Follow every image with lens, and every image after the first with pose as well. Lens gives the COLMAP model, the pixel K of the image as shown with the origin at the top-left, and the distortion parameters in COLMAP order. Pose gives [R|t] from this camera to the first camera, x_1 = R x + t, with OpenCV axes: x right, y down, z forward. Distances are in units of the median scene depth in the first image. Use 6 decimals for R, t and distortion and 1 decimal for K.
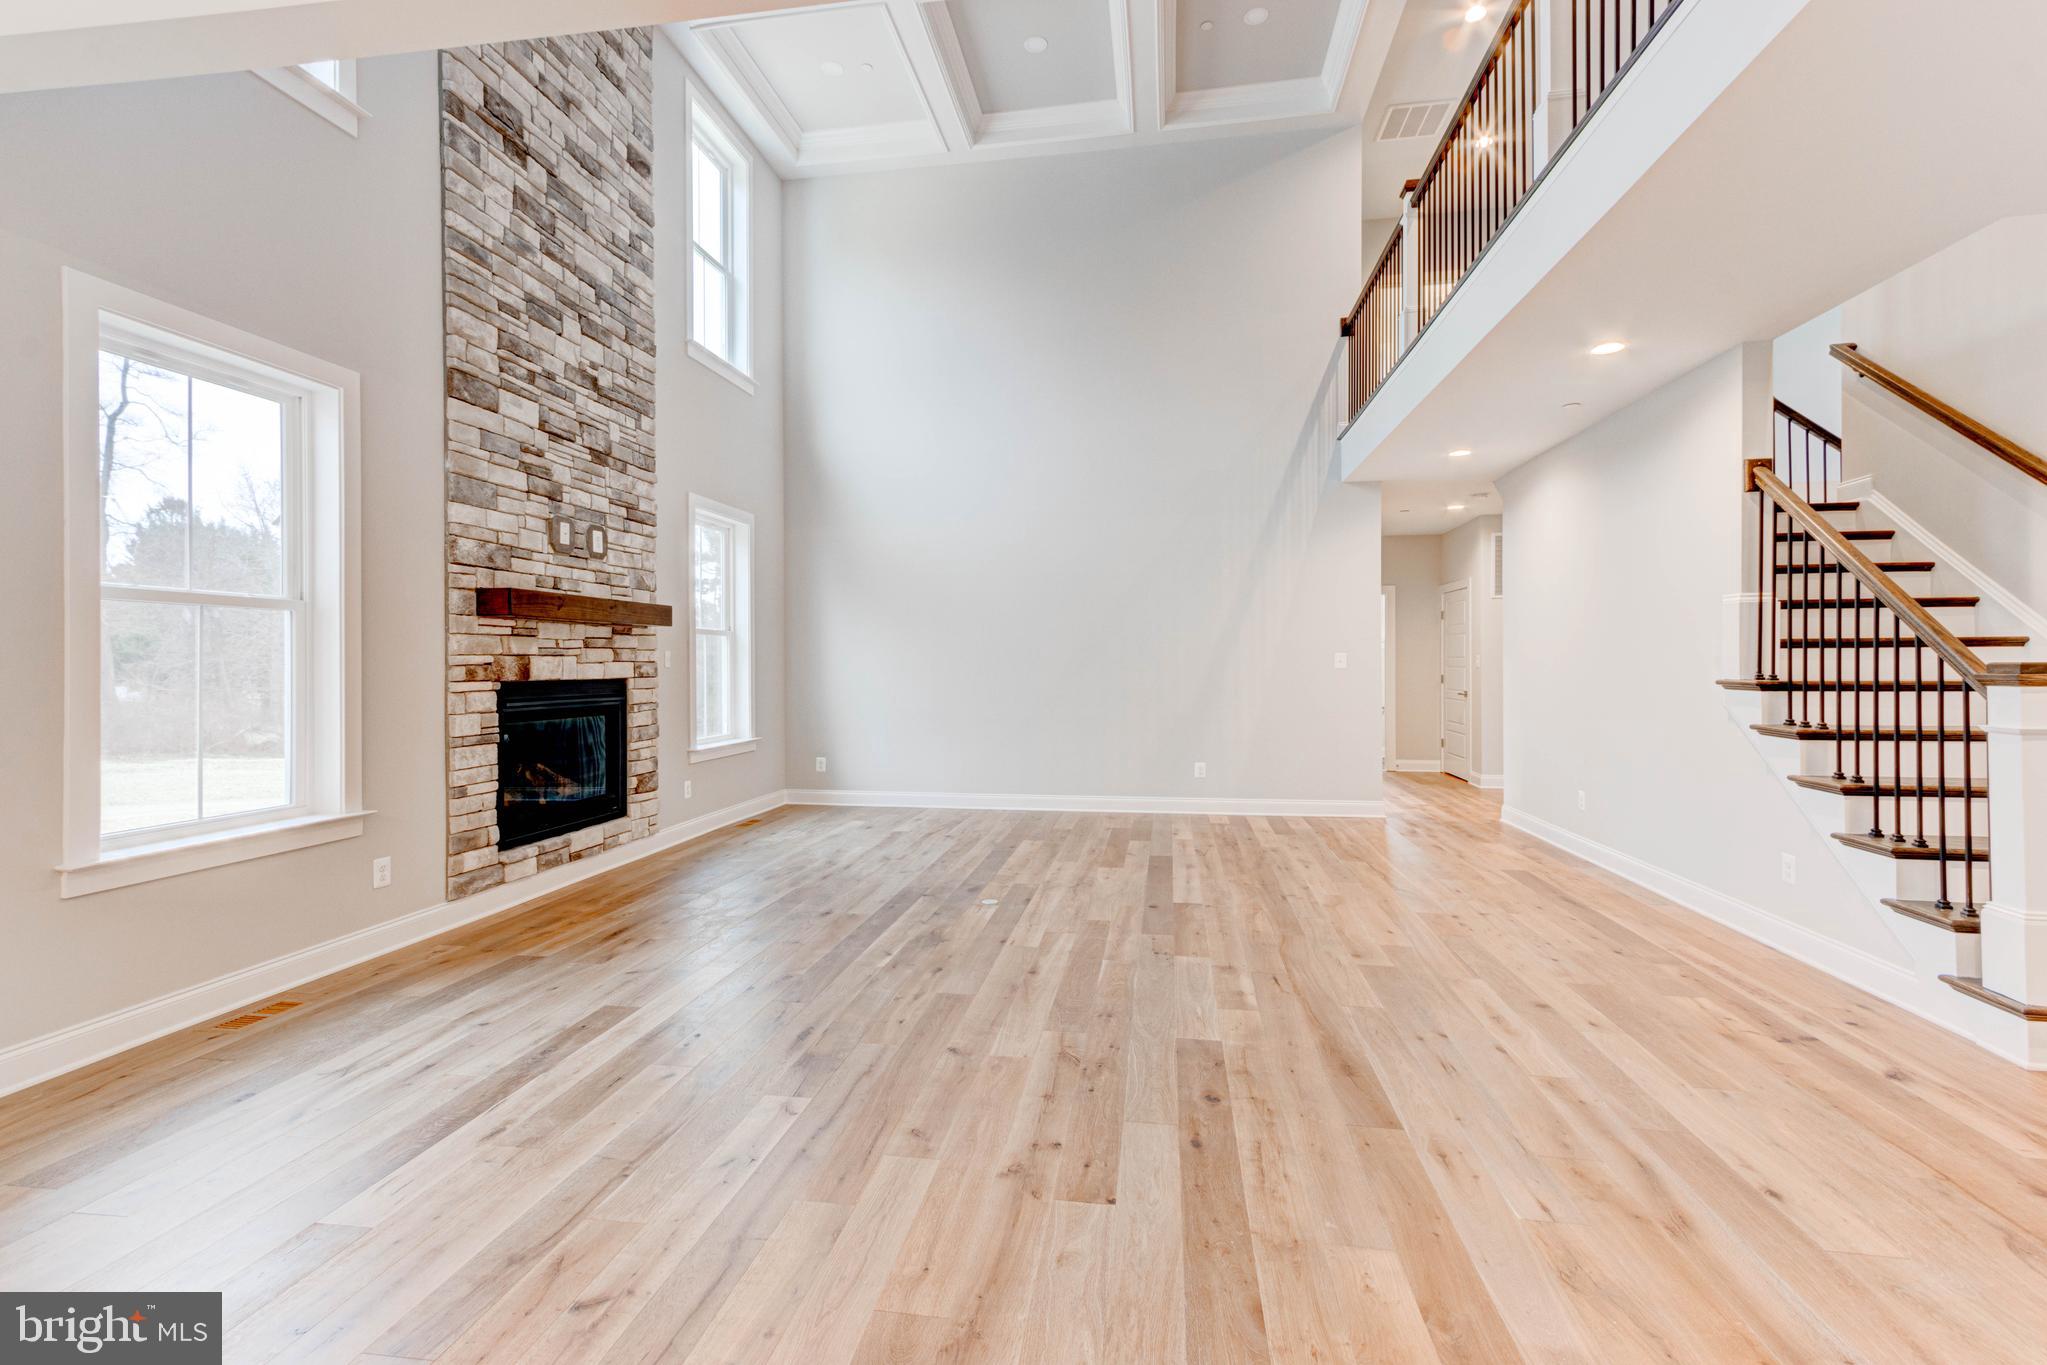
lens RADIAL K [[936.4, 0, 1010.3], [0, 936.4, 662.1], [0, 0, 1]] dist [0.027719, -0.001256]
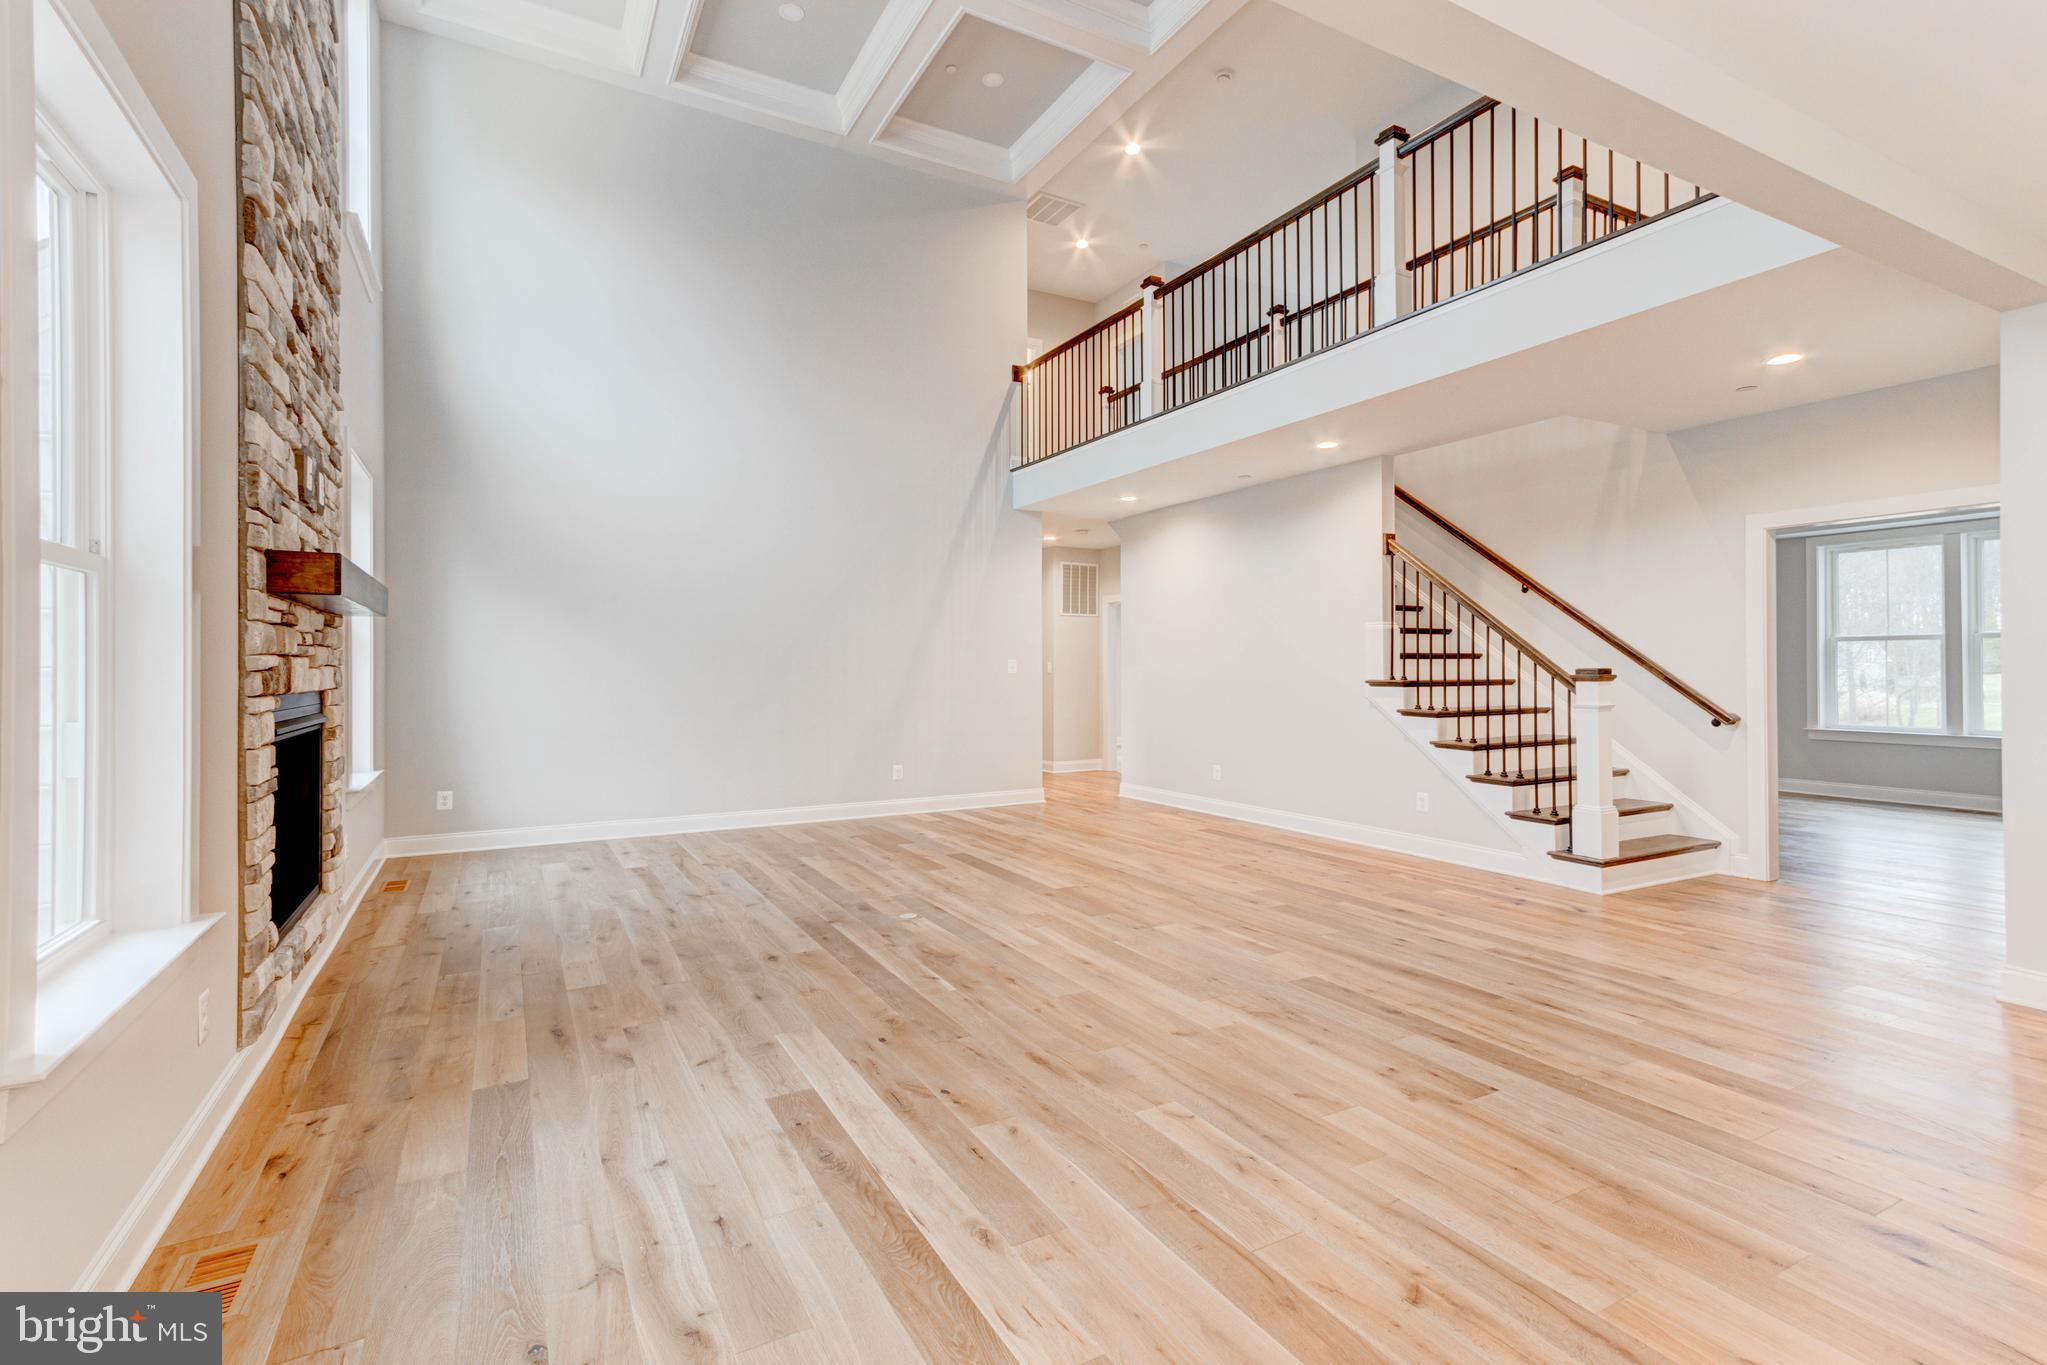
lens RADIAL K [[936.4, 0, 1010.3], [0, 936.4, 662.1], [0, 0, 1]] dist [0.027719, -0.001256]
pose [[0.785893, 0.005032, 0.618342, -0.610657], [-0.000714, 0.999974, -0.007231, 0.001841], [-0.618363, 0.005241, 0.785876, 0.200339]]
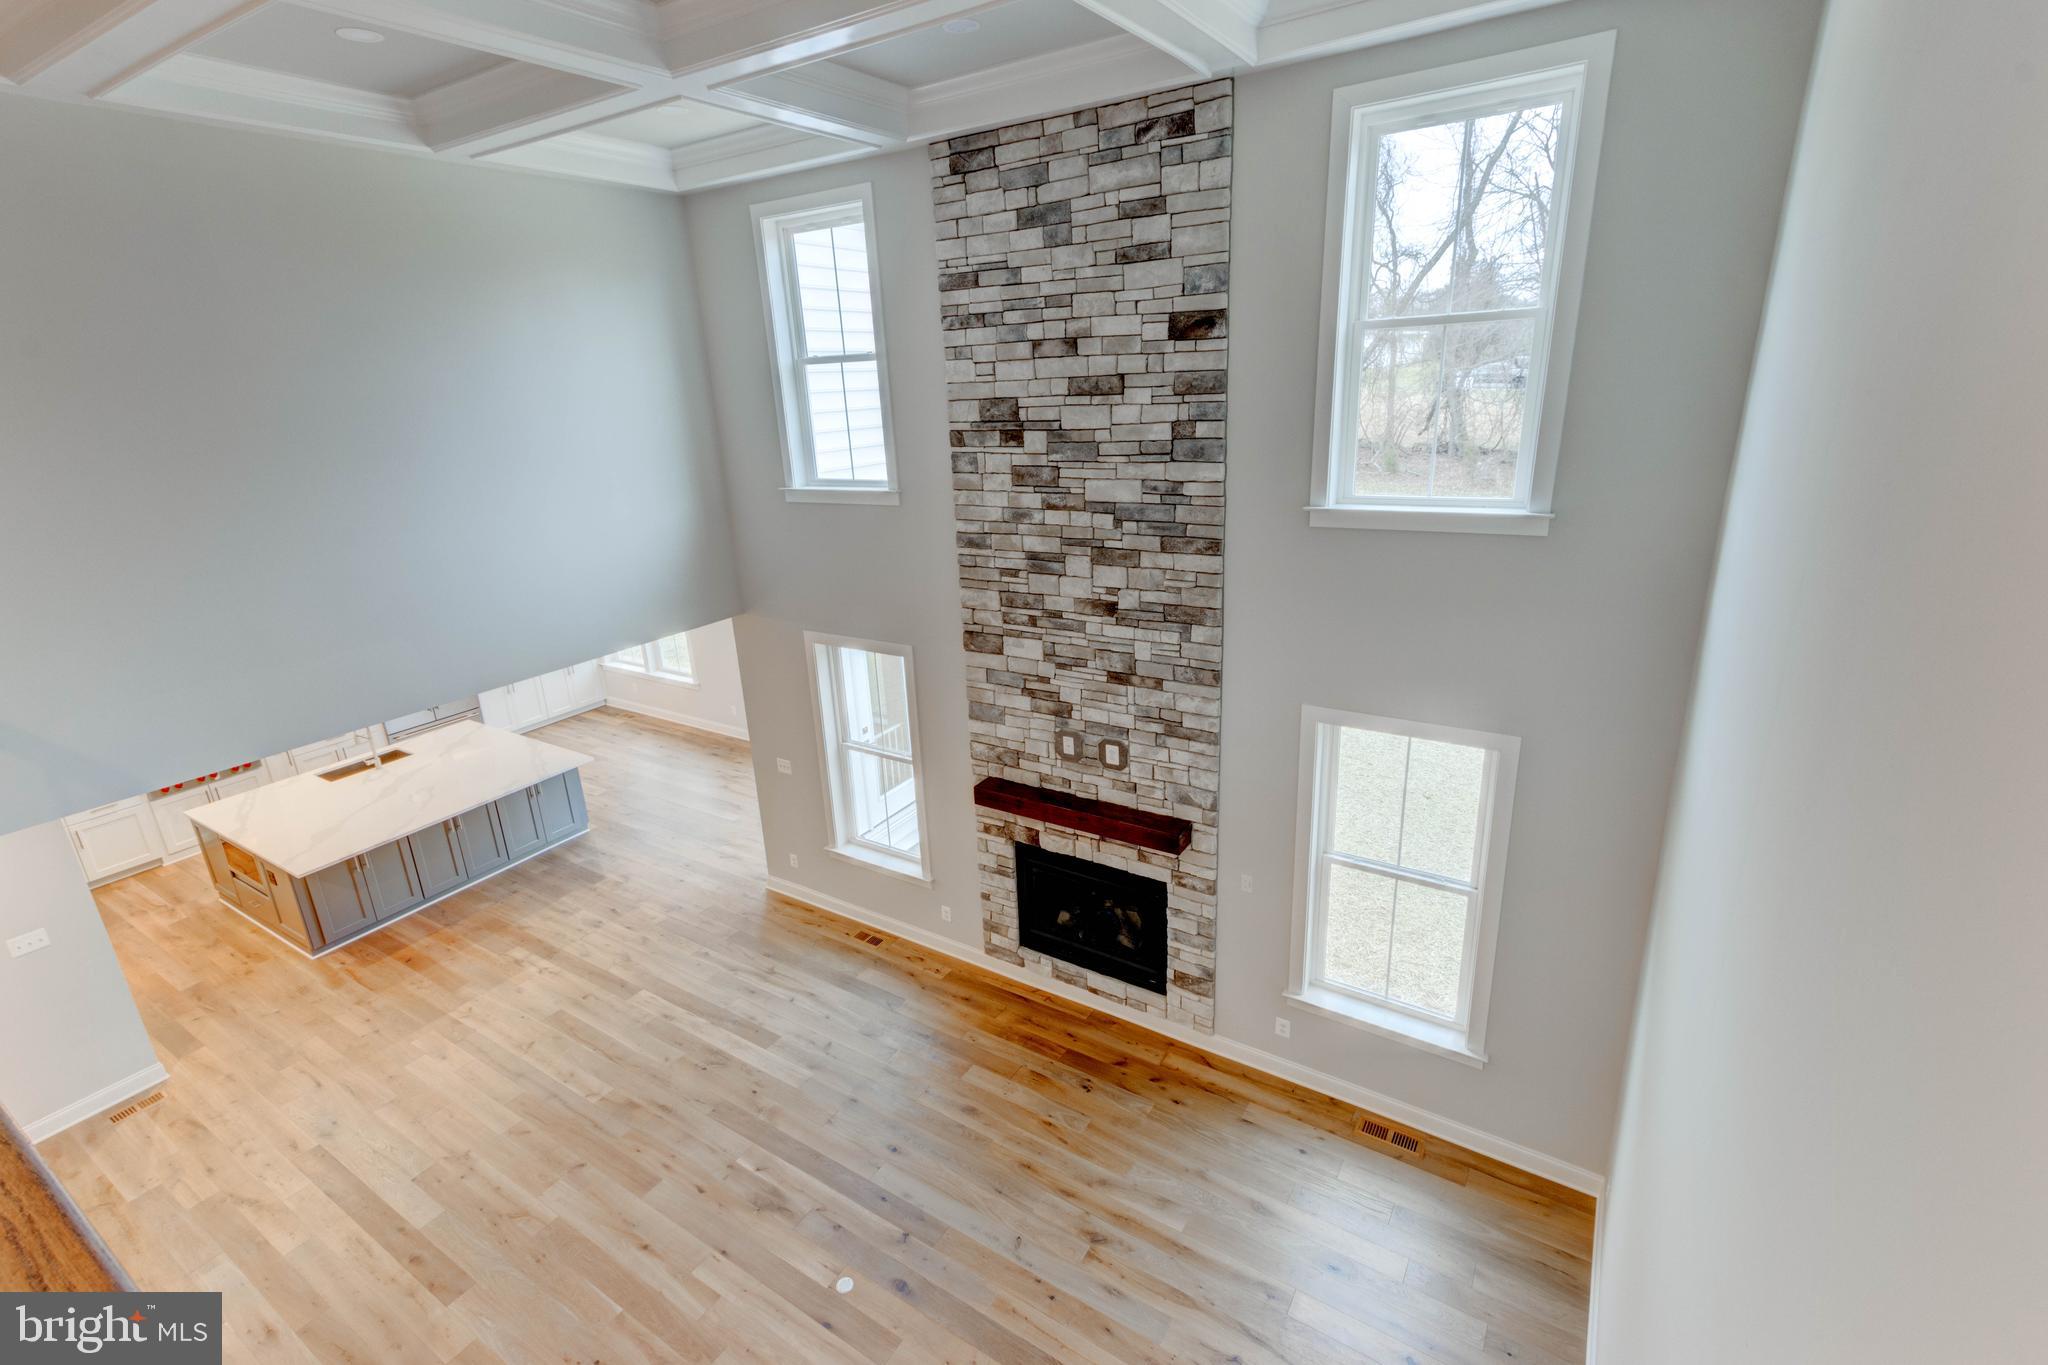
lens RADIAL K [[924.7, 0, 1020.4], [0, 924.7, 664.0], [0, 0, 1]] dist [0.011959, -0.000030]
pose [[-0.394905, 0.299489, -0.868537, 0.611307], [0.048606, 0.950862, 0.305776, -0.707115], [0.917435, 0.078536, -0.390058, 1.685024]]
